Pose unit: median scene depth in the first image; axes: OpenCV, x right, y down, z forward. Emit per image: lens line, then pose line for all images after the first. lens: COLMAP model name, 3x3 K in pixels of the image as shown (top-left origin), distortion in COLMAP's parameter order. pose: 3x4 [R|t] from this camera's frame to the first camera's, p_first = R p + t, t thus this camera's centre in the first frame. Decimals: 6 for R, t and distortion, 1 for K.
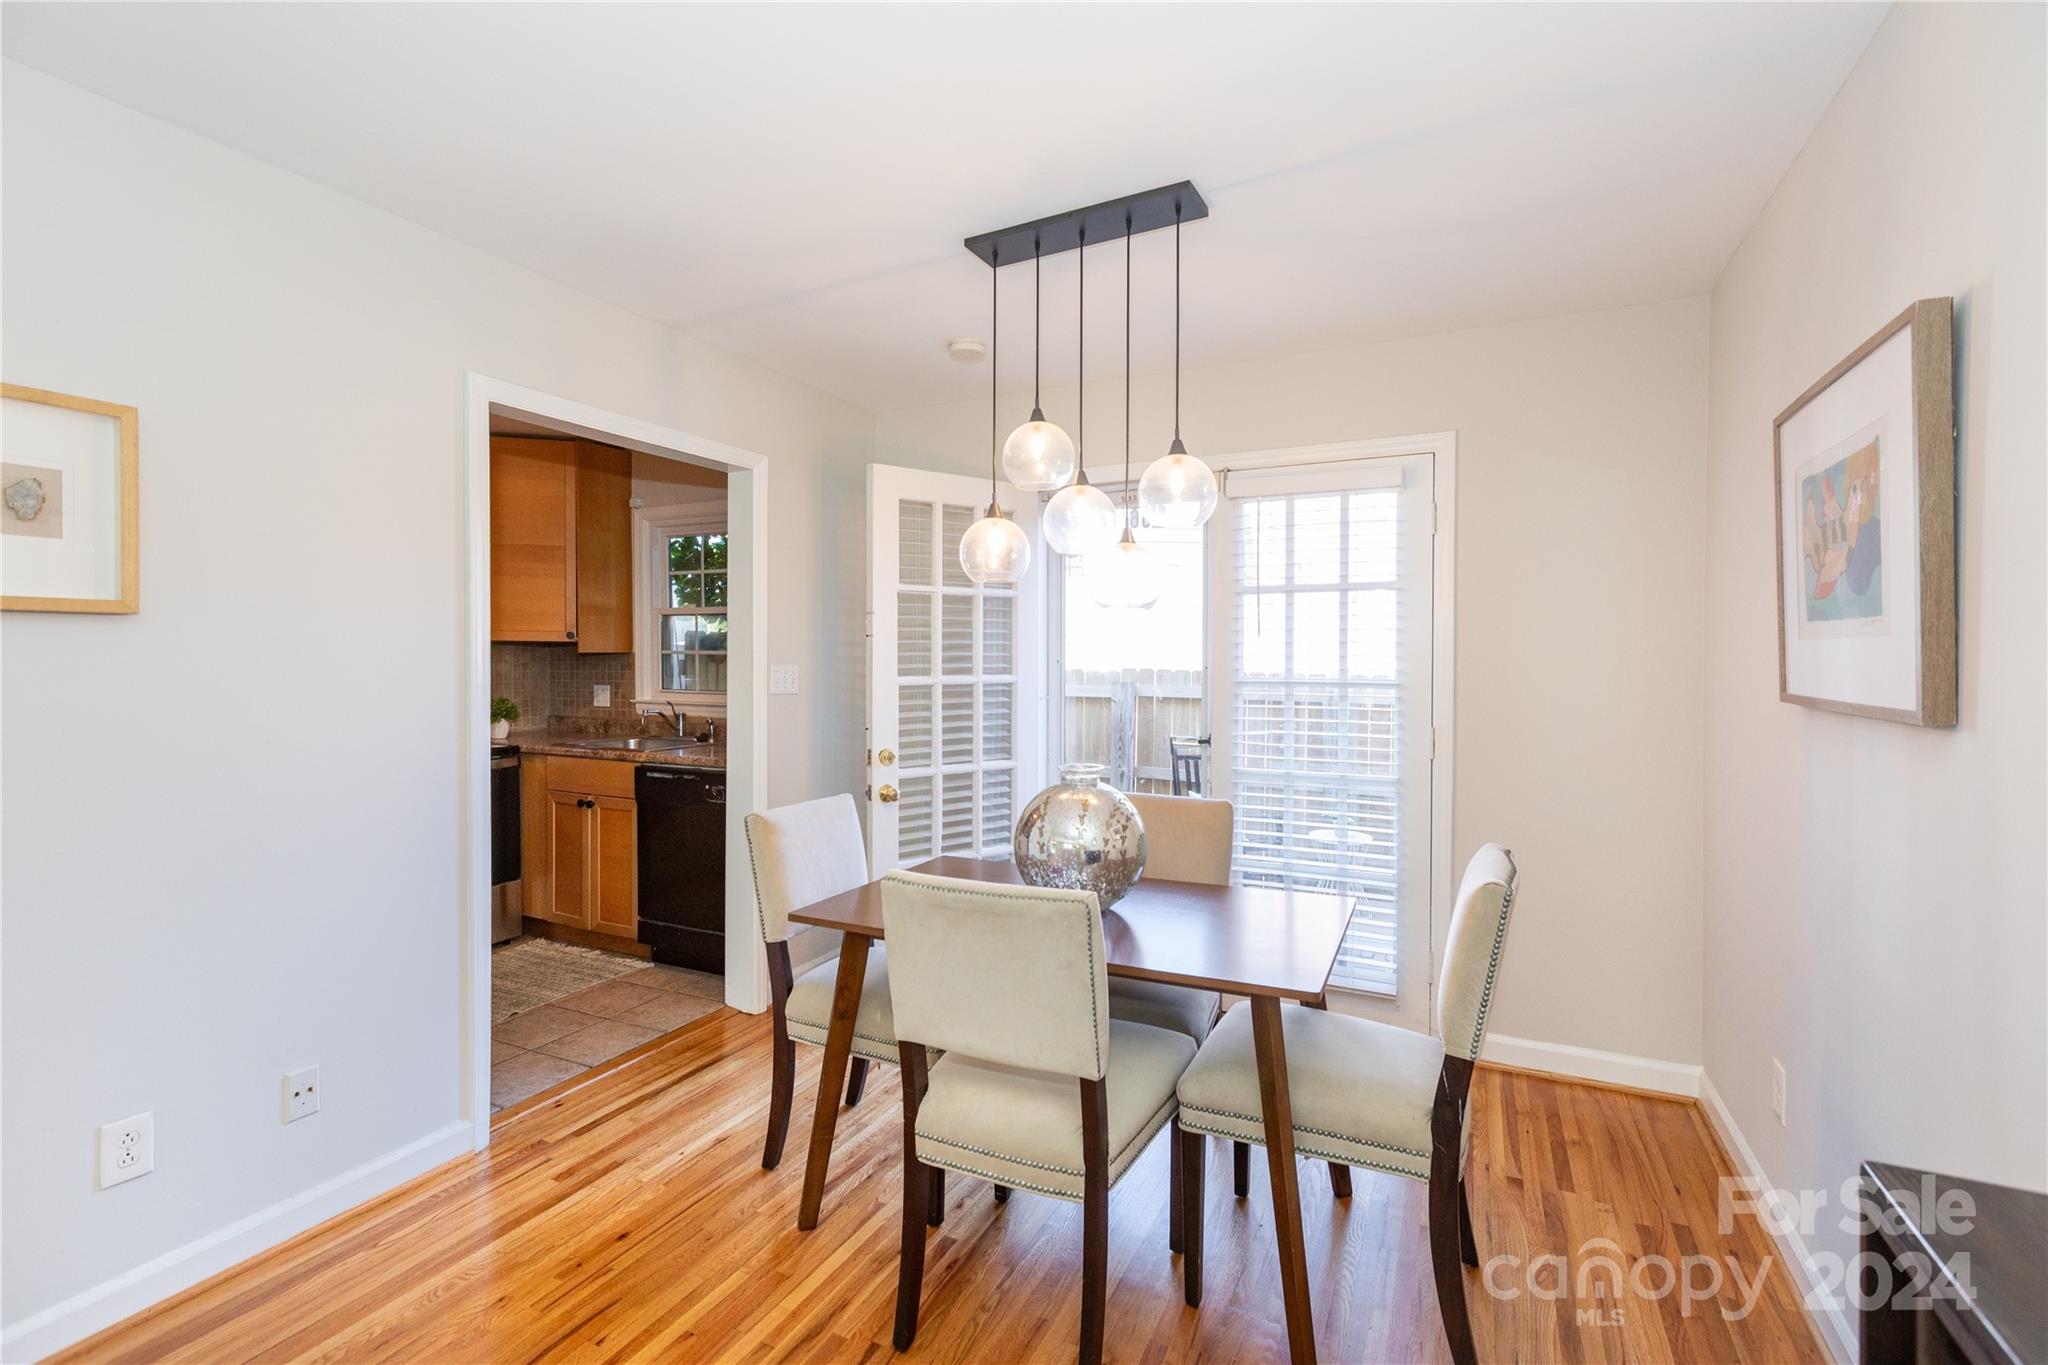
lens RADIAL K [[917.6, 0, 1007.4], [0, 917.6, 673.8], [0, 0, 1]] dist [0.005392, -0.000272]
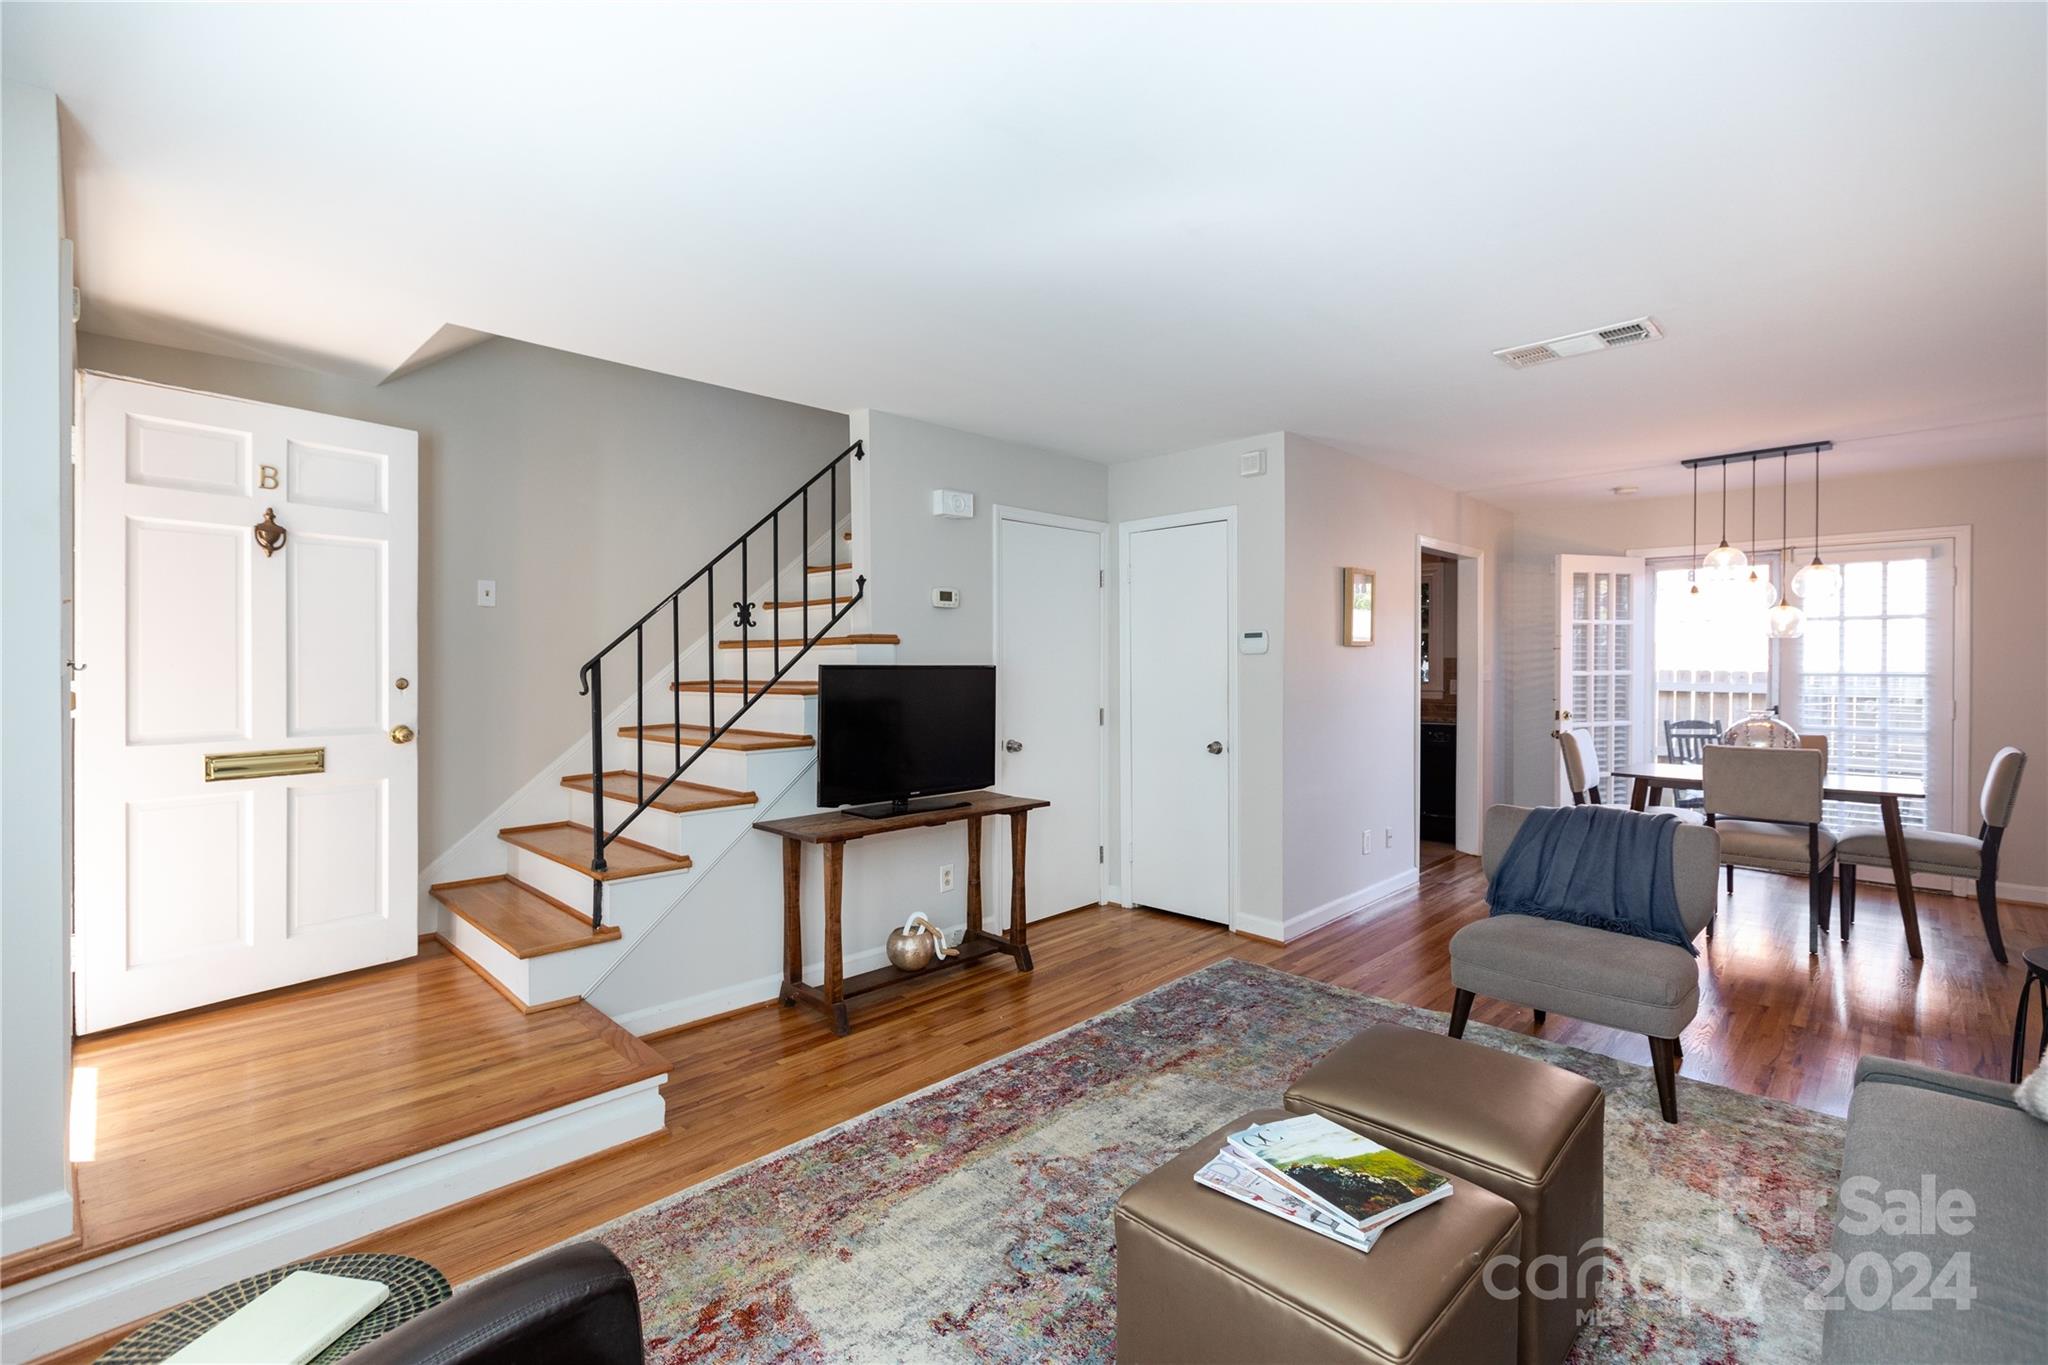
lens RADIAL K [[917.6, 0, 1007.4], [0, 917.6, 673.8], [0, 0, 1]] dist [0.005392, -0.000272]
pose [[0.952922, 0.000685, -0.303214, -0.654450], [-0.000531, 1.000000, 0.000590, 0.008788], [0.303215, -0.000401, 0.952922, -1.099508]]
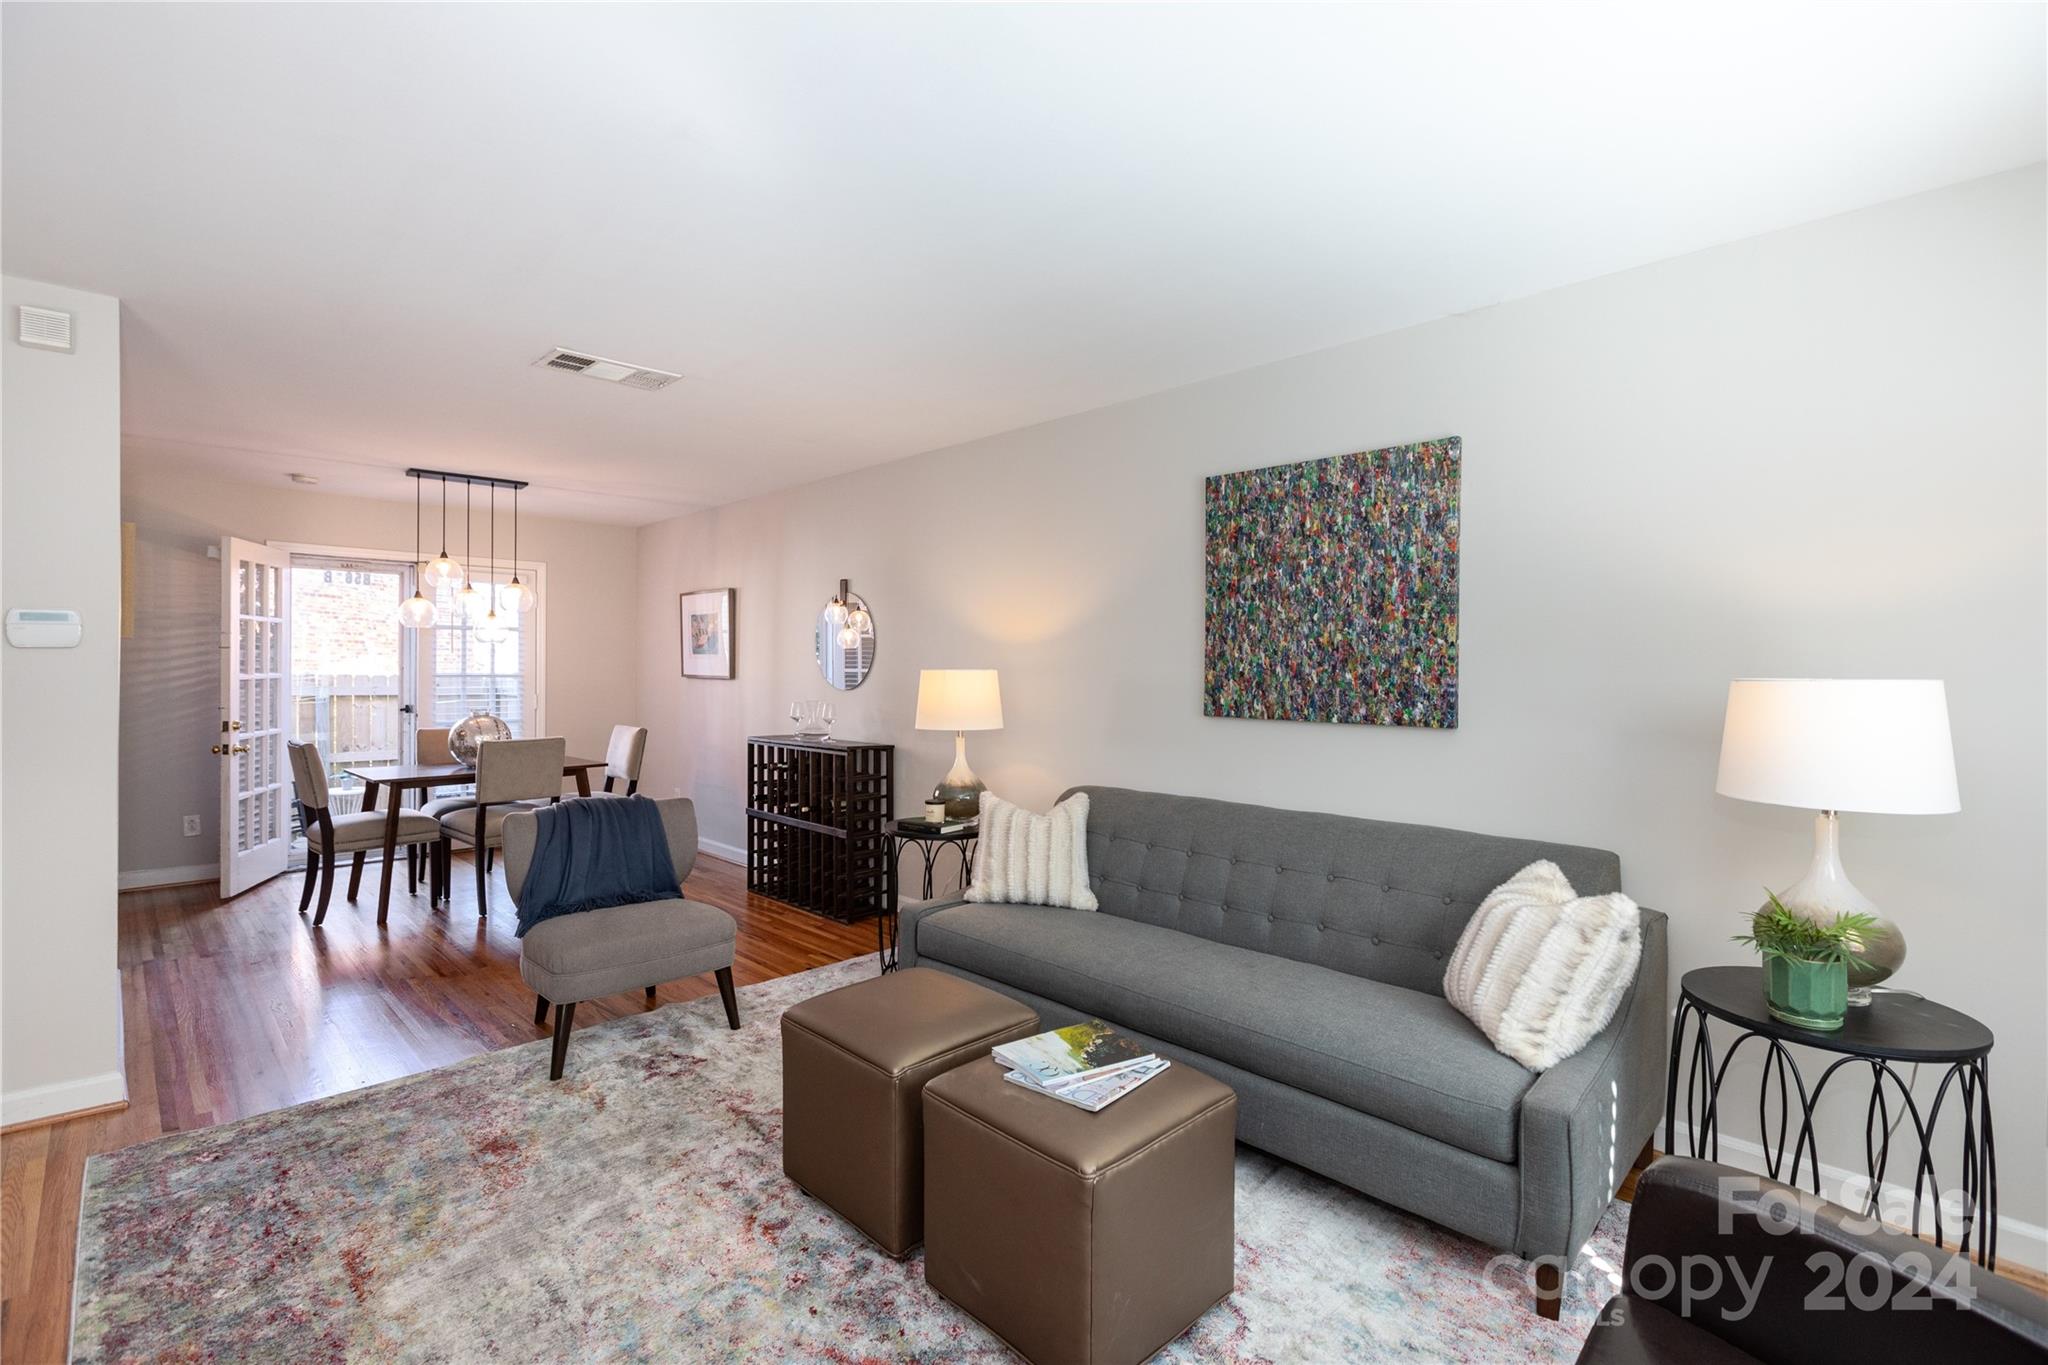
lens RADIAL K [[917.6, 0, 1007.4], [0, 917.6, 673.8], [0, 0, 1]] dist [0.005392, -0.000272]
pose [[0.319193, -0.007038, 0.947664, -1.228024], [0.007472, 0.999960, 0.004909, 0.005067], [-0.947660, 0.005514, 0.319233, -0.754703]]
